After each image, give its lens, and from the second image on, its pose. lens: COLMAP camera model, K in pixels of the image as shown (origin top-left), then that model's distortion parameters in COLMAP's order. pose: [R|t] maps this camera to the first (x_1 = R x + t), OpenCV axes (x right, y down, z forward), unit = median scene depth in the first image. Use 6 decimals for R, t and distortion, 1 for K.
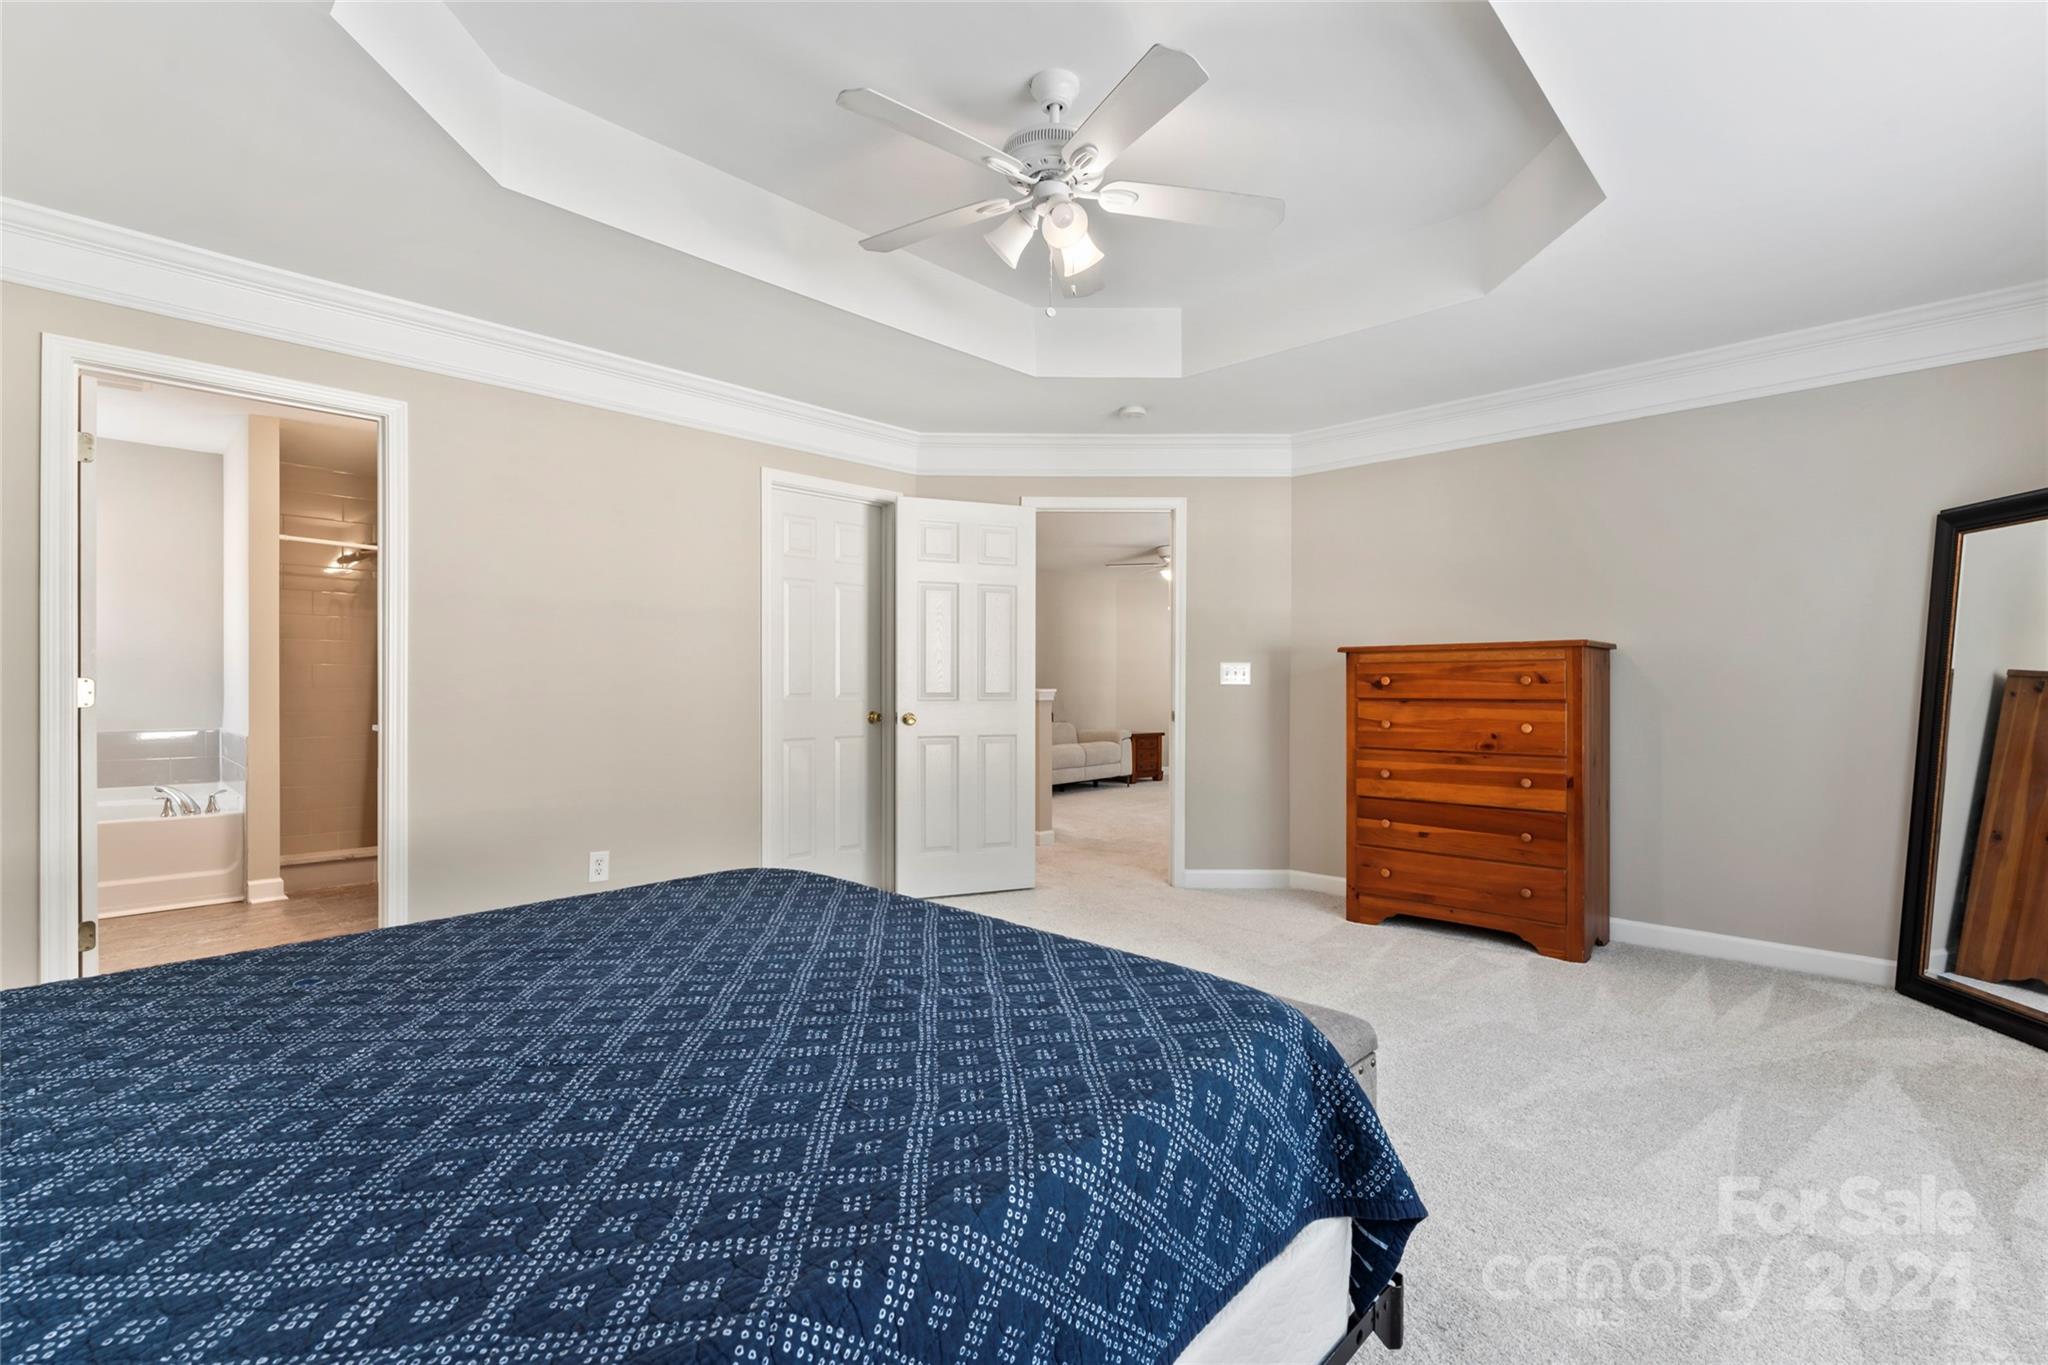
lens RADIAL K [[923.9, 0, 1021.2], [0, 923.9, 687.5], [0, 0, 1]] dist [-0.000246, 0.000820]
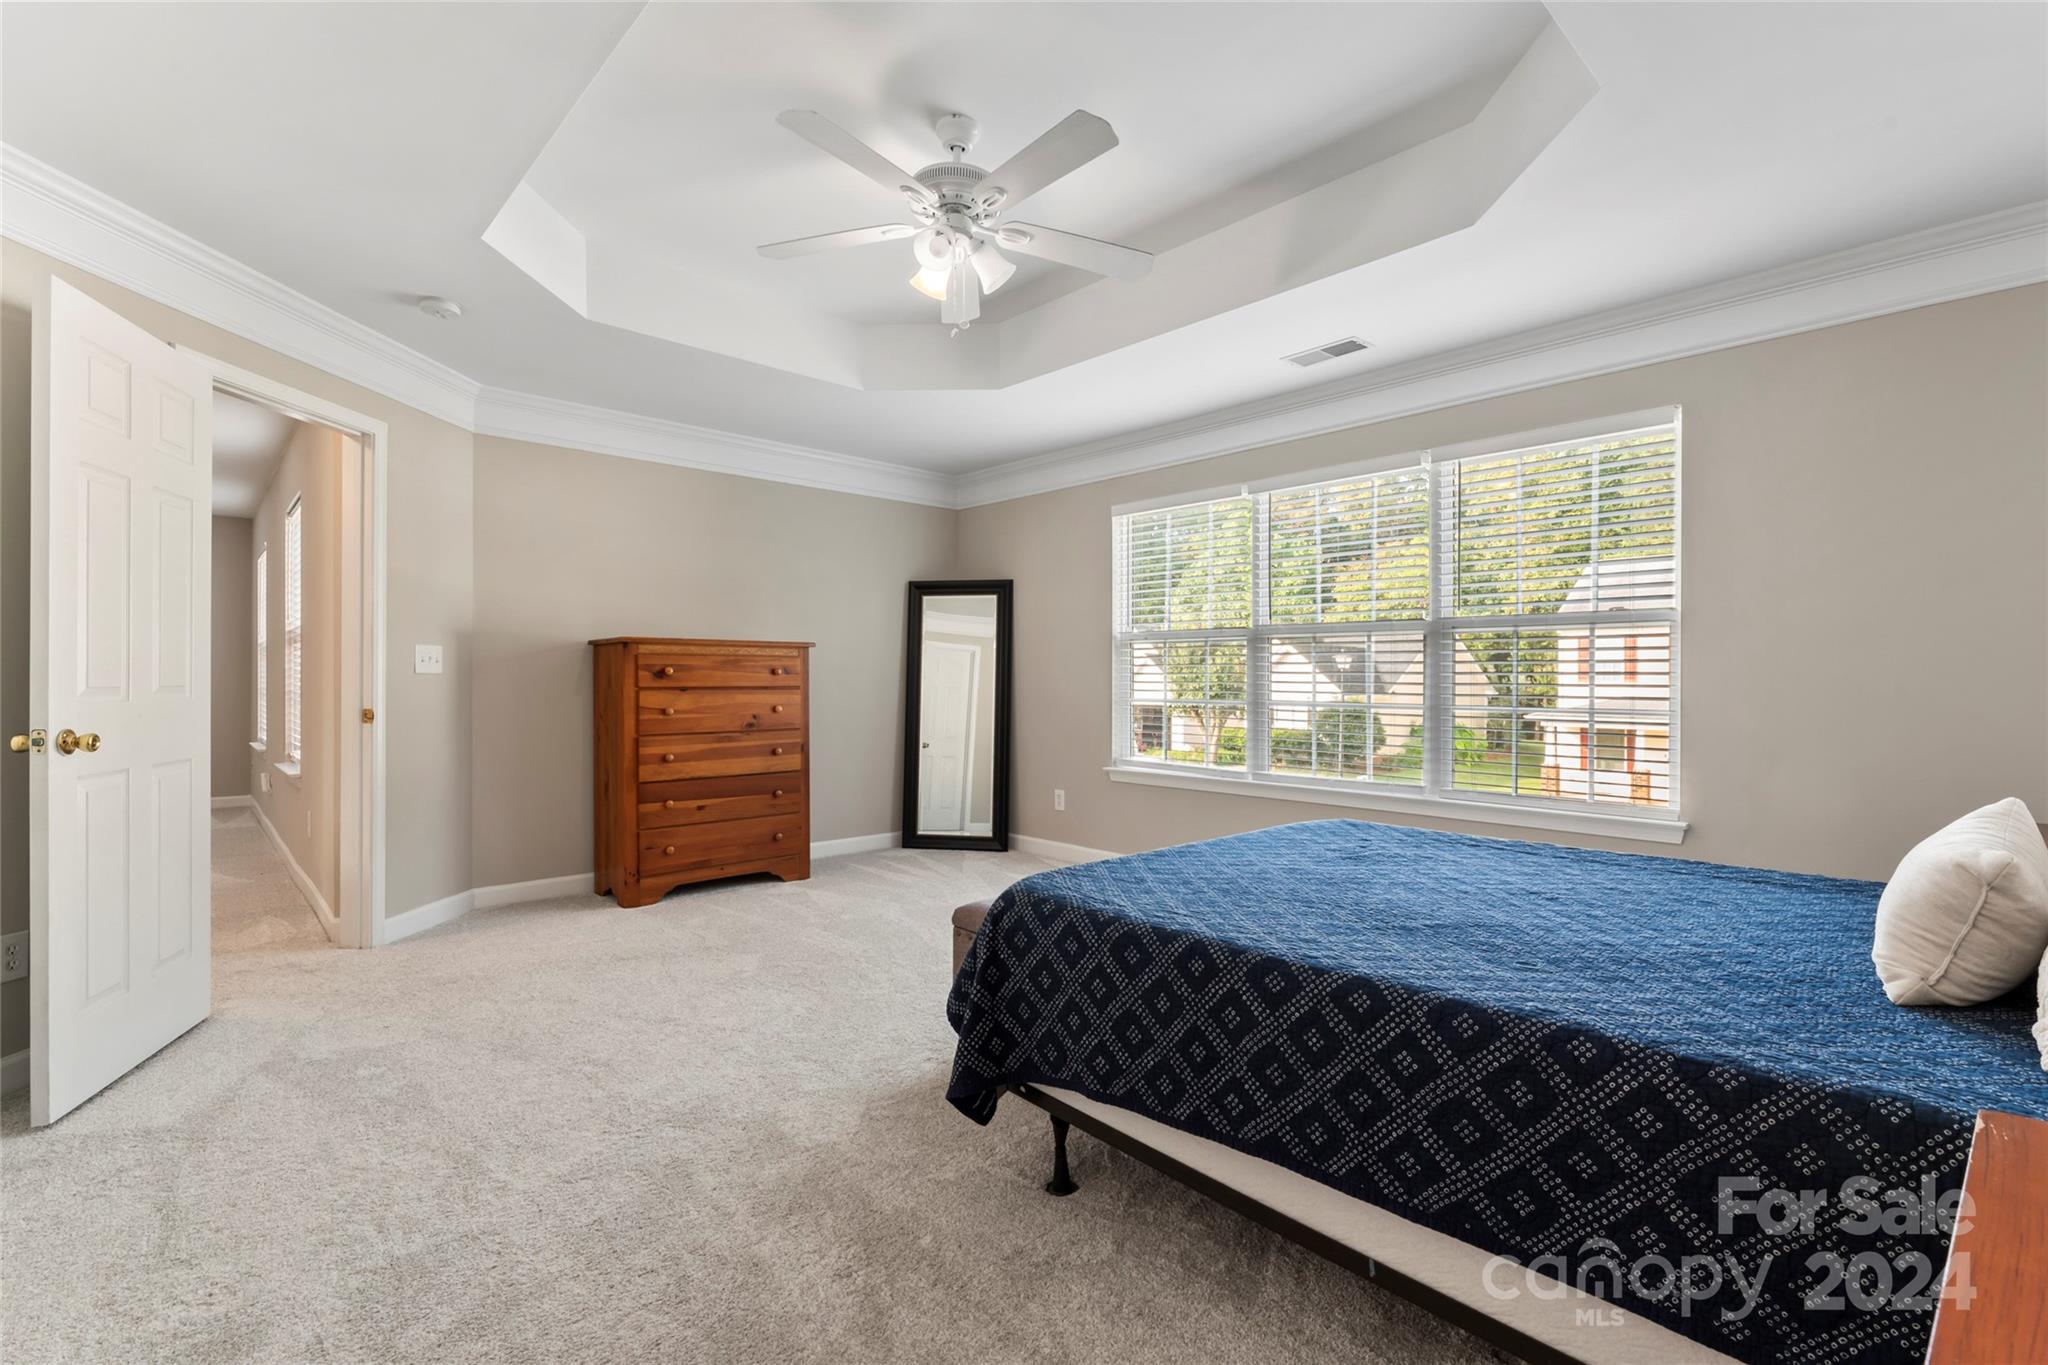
lens RADIAL K [[923.9, 0, 1031.8], [0, 923.9, 679.5], [0, 0, 1]] dist [-0.000246, 0.000820]
pose [[0.049923, -0.000881, 0.998753, -0.681195], [-0.001473, 0.999998, 0.000956, 0.001355], [-0.998752, -0.001519, 0.049922, 0.548910]]
